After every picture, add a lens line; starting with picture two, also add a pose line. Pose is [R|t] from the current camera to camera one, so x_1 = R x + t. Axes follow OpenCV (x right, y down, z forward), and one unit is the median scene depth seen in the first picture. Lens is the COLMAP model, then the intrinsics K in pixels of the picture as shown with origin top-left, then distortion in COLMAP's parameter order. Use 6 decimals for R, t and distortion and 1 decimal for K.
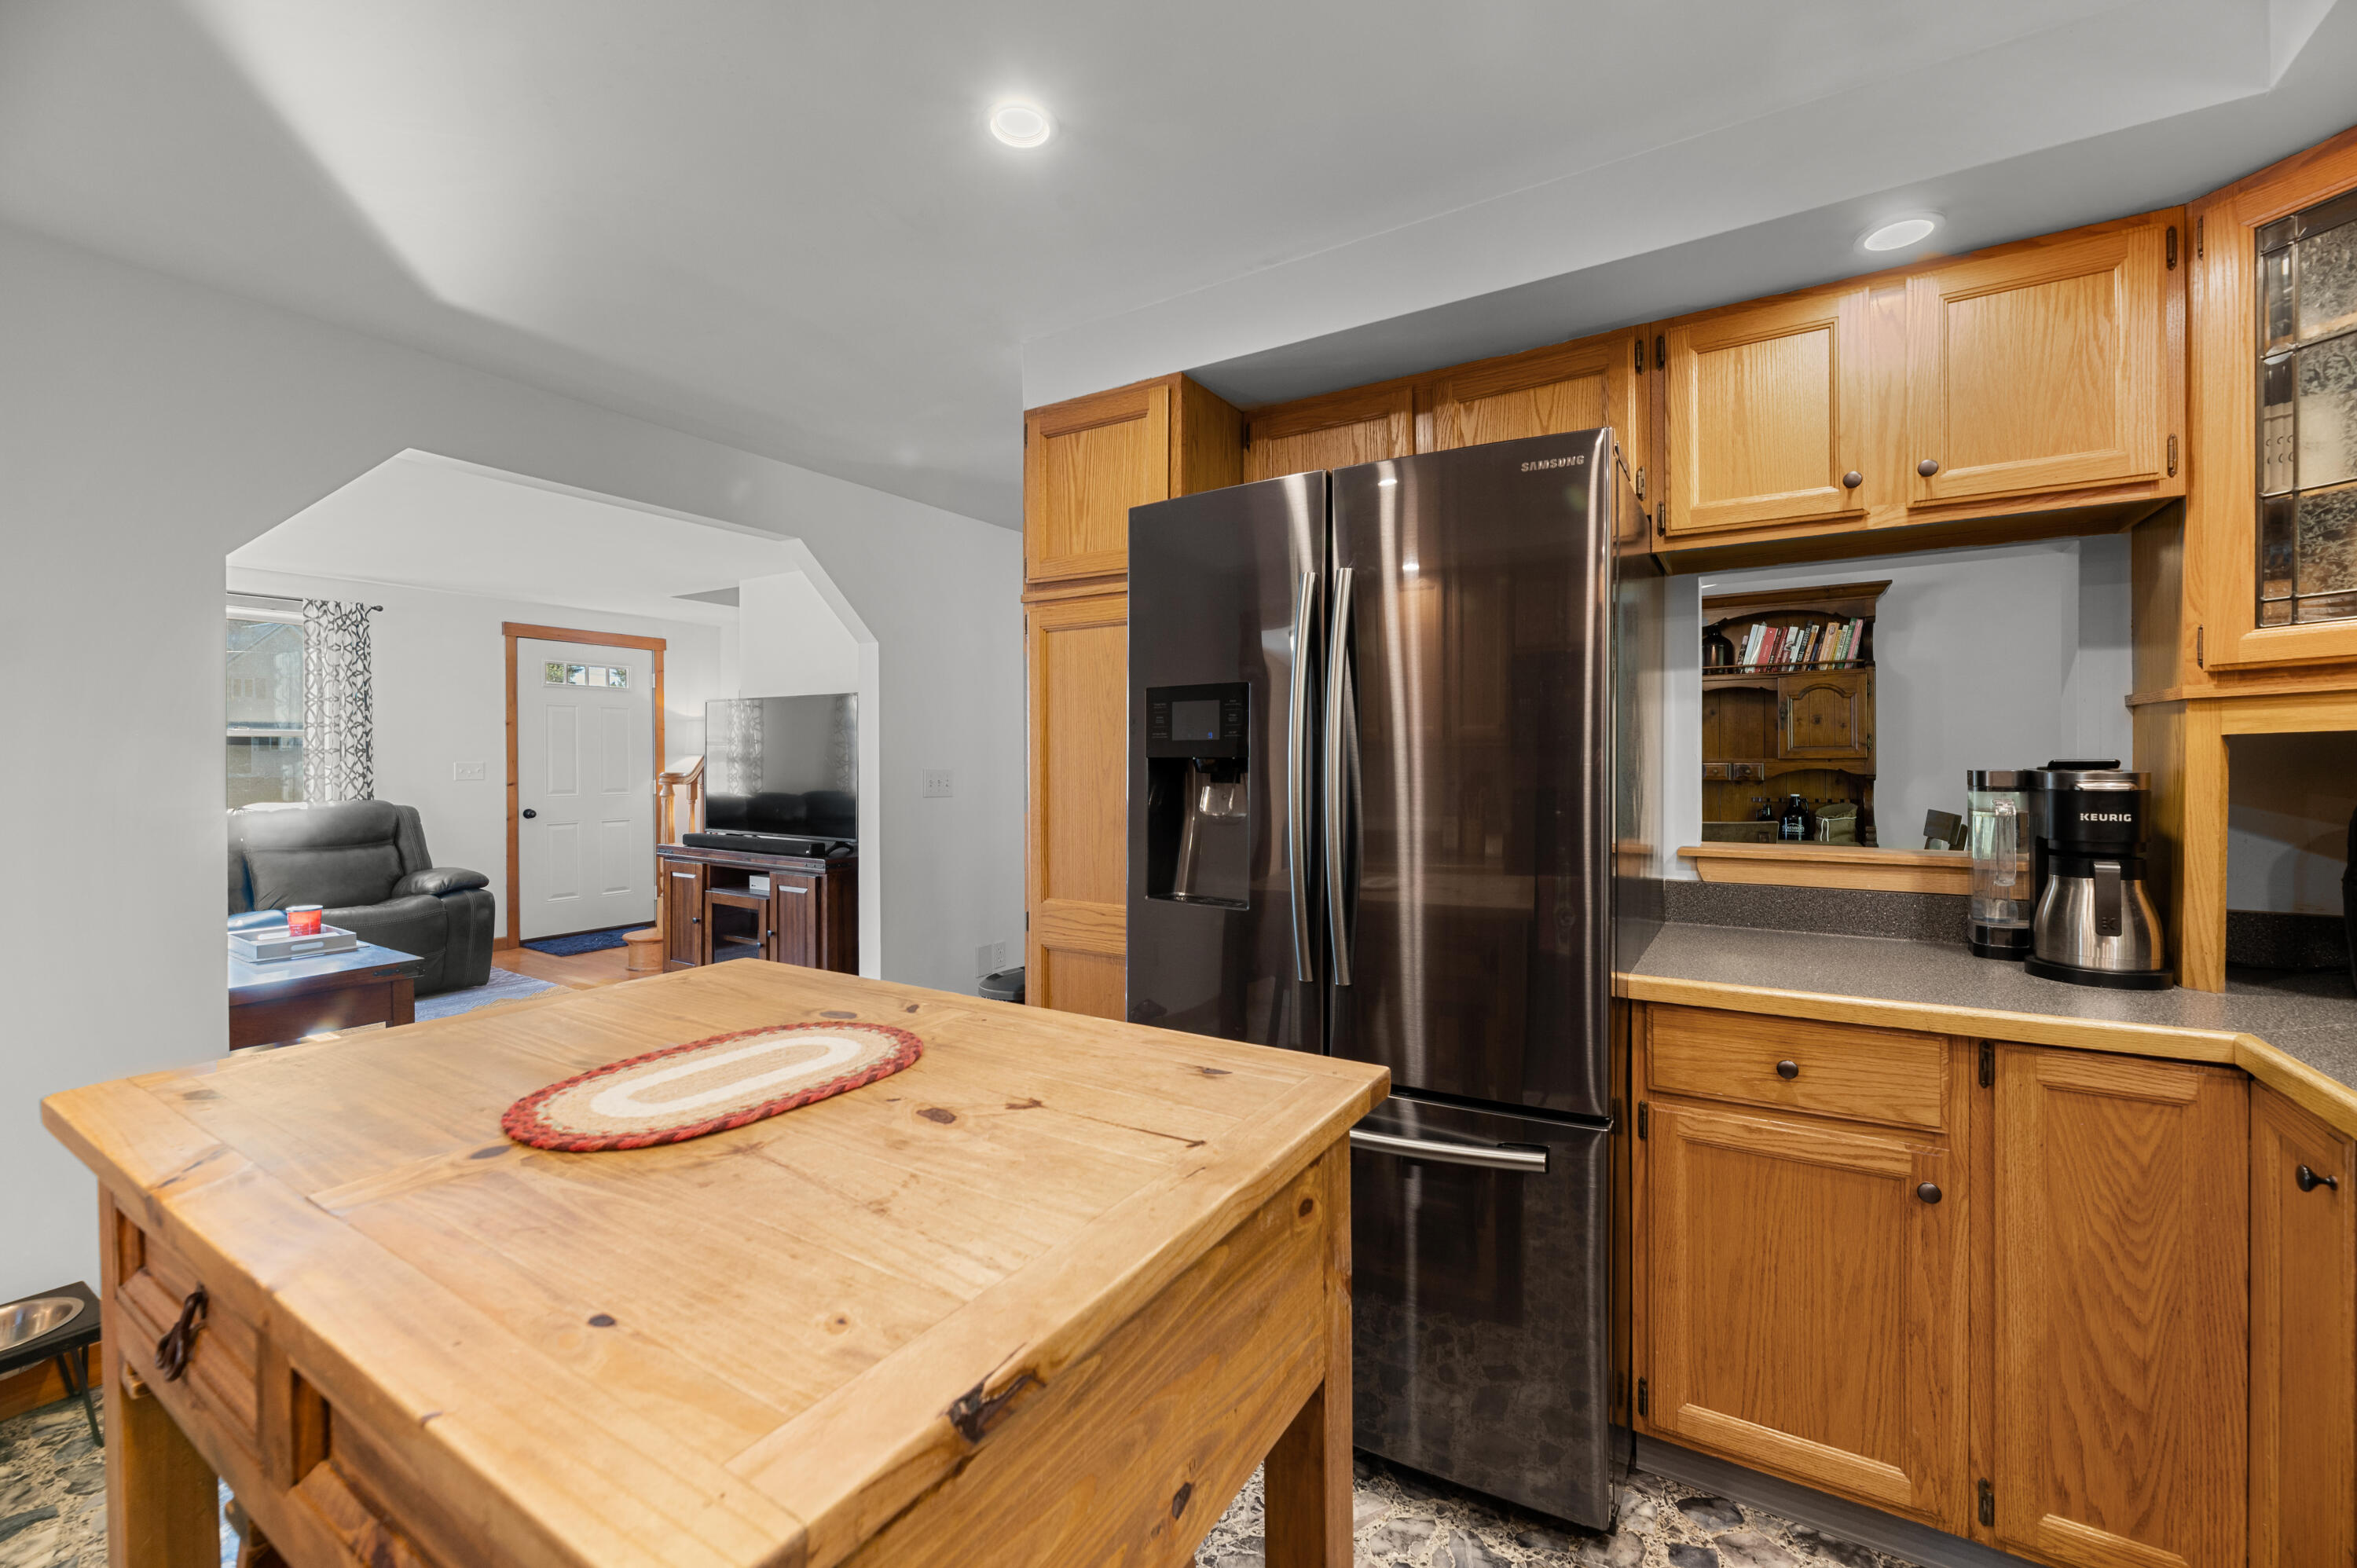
lens RADIAL K [[962.0, 0, 1183.3], [0, 962.0, 781.6], [0, 0, 1]] dist [-0.002552, -0.000188]
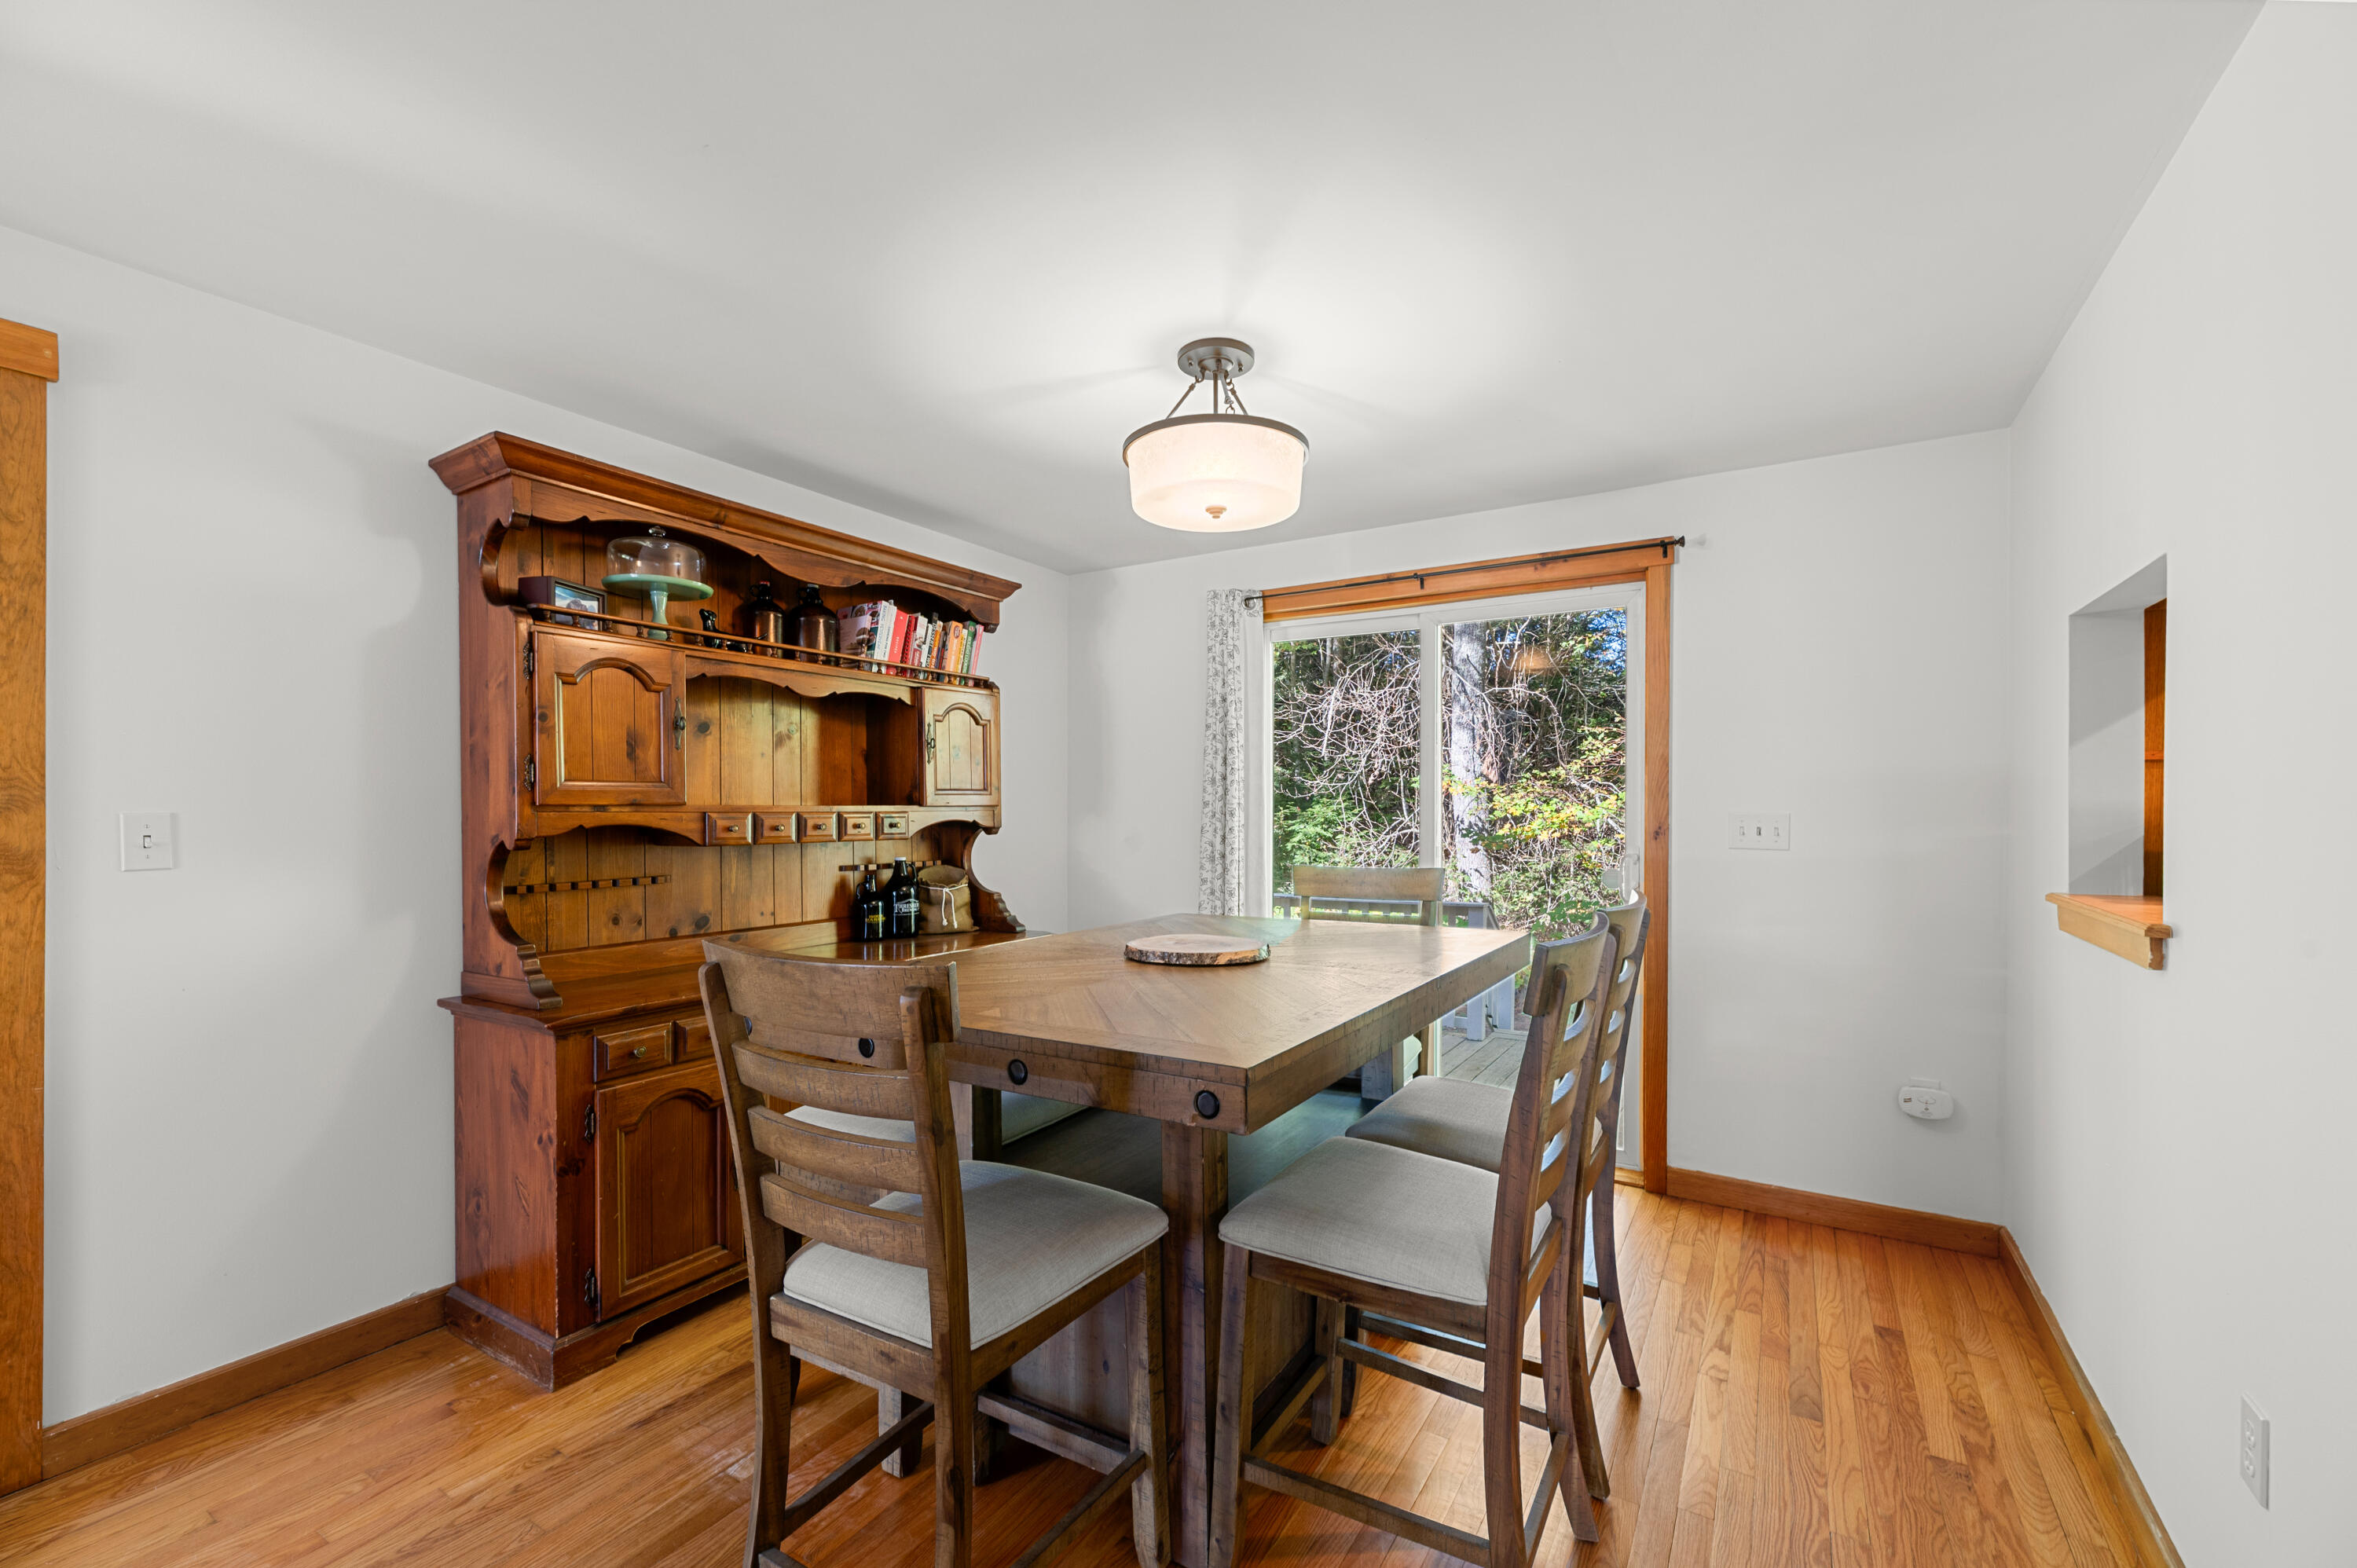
lens RADIAL K [[962.0, 0, 1177.9], [0, 962.0, 805.4], [0, 0, 1]] dist [-0.002552, -0.000188]
pose [[-0.002729, -0.000368, 0.999996, -0.065663], [0.017625, 0.999845, 0.000416, -0.020978], [-0.999841, 0.017626, -0.002722, 0.828000]]
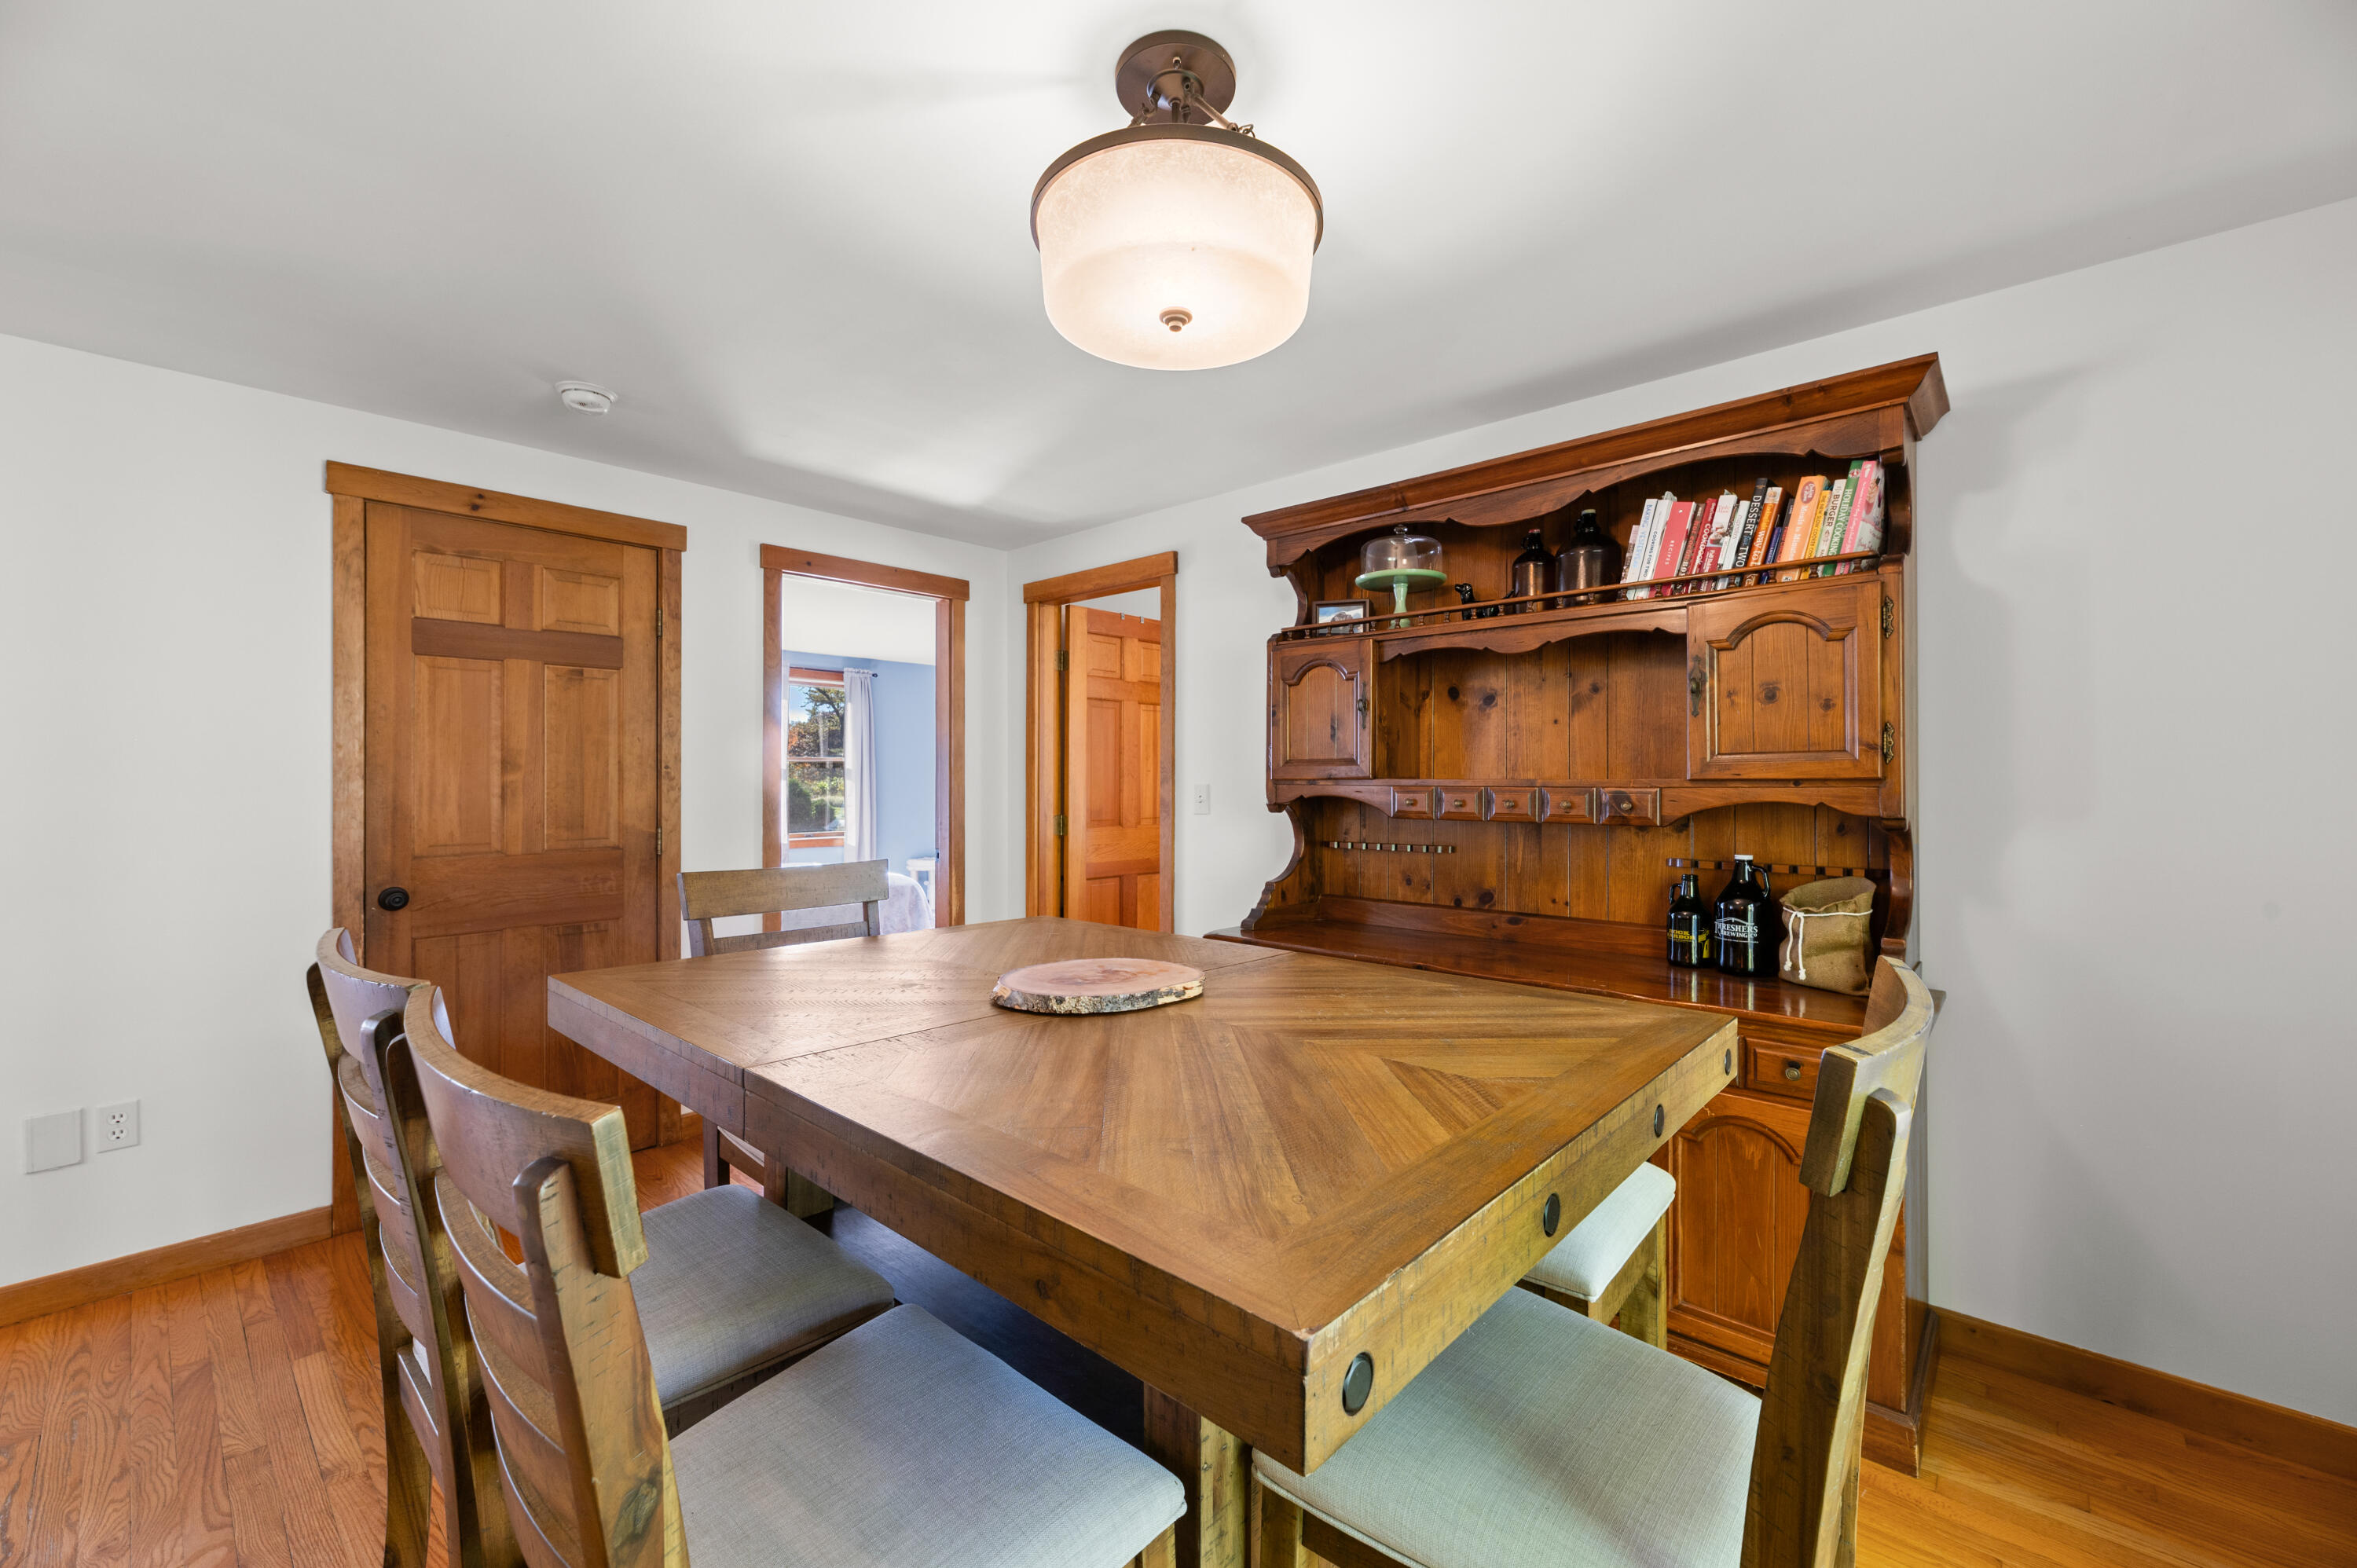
lens RADIAL K [[962.0, 0, 1167.3], [0, 962.0, 781.3], [0, 0, 1]] dist [-0.002552, -0.000188]
pose [[0.983157, -0.003005, -0.182737, 0.459186], [0.001066, 0.999942, -0.010705, -0.018477], [0.182759, 0.010330, 0.983104, 0.501861]]
